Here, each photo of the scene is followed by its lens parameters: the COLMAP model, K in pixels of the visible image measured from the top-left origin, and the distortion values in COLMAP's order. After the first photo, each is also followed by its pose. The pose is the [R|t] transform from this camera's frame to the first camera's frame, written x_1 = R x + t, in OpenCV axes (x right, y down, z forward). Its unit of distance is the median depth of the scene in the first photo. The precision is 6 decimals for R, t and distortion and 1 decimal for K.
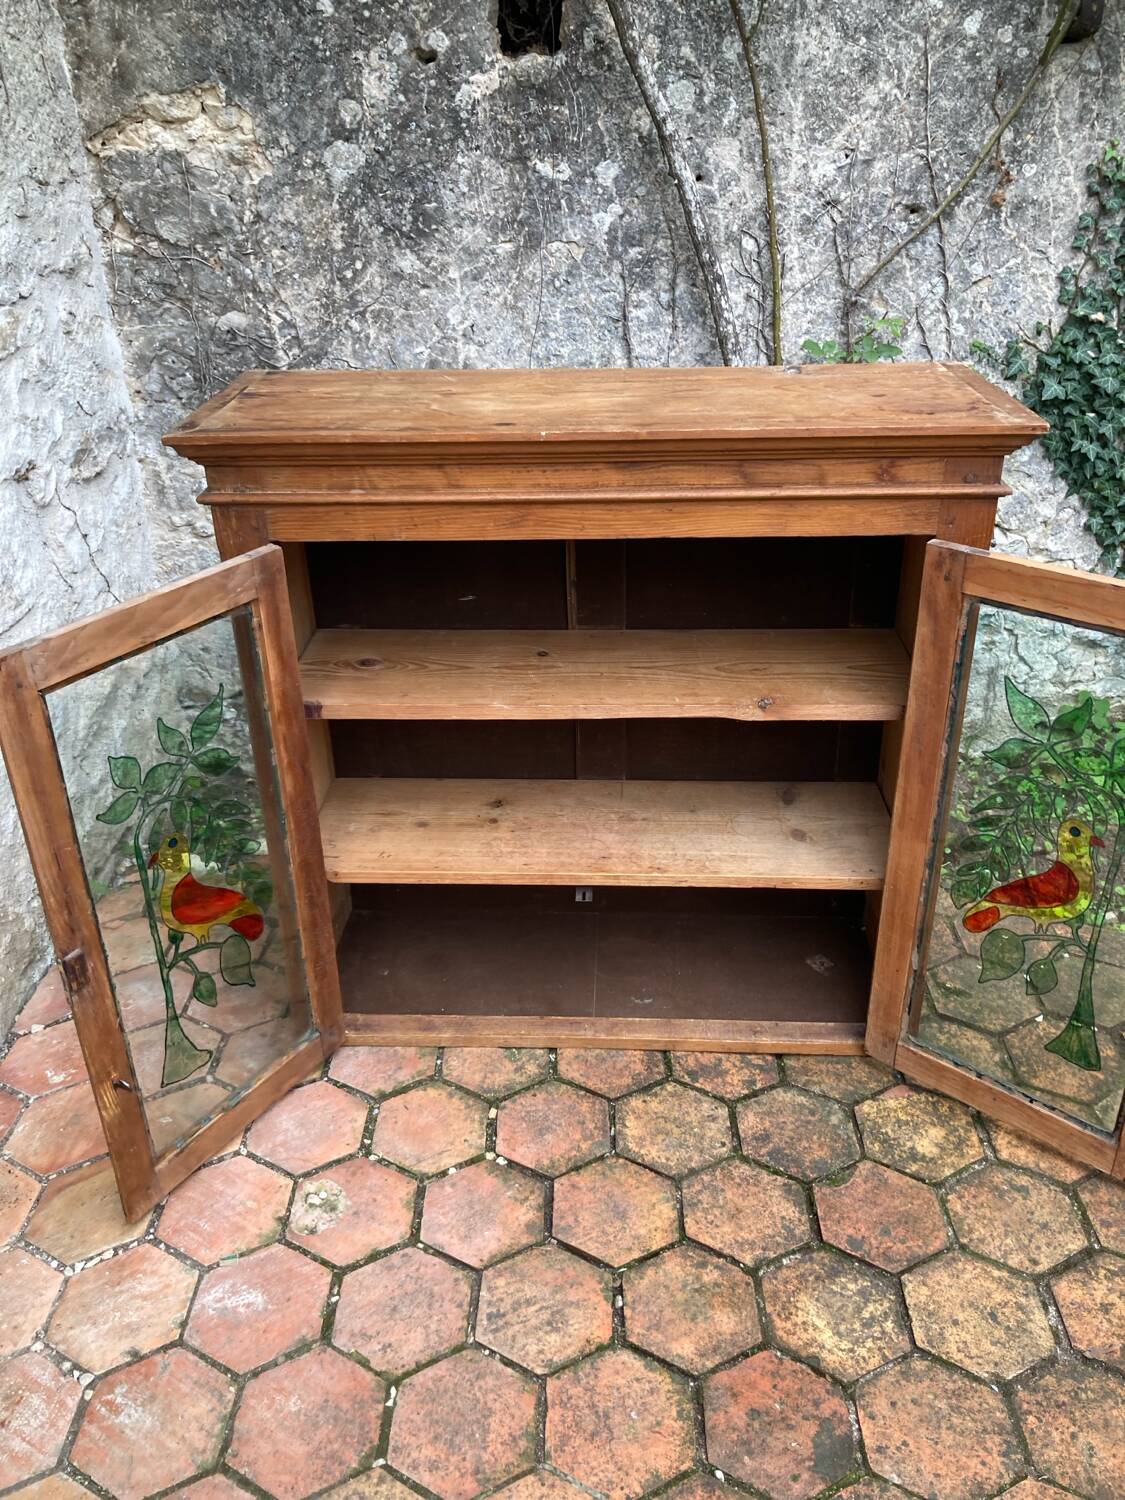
lens RADIAL K [[1238.8, 0, 540.3], [0, 1238.8, 739.5], [0, 0, 1]] dist [0.004055, 0.013234]
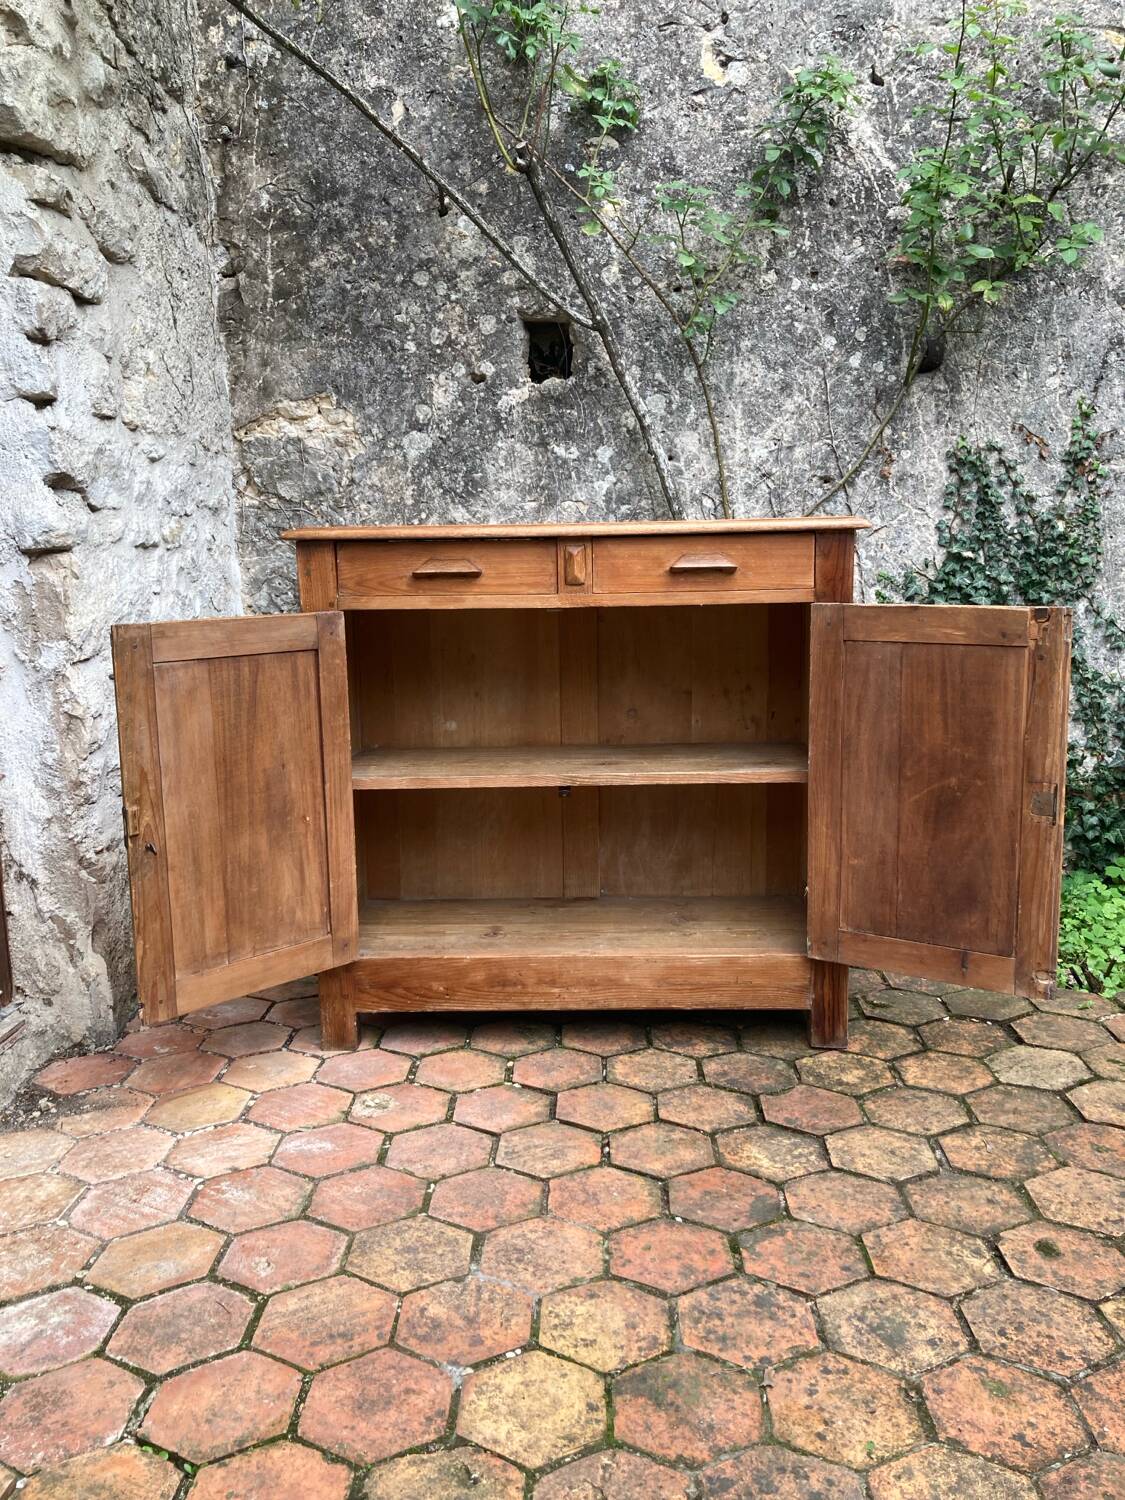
lens RADIAL K [[1238.8, 0, 552.3], [0, 1238.8, 742.8], [0, 0, 1]] dist [0.004055, 0.013234]
pose [[0.999922, 0.011688, -0.004383, 0.004825], [-0.012469, 0.951791, -0.306494, 0.287222], [0.000590, 0.306525, 0.951863, -0.233195]]
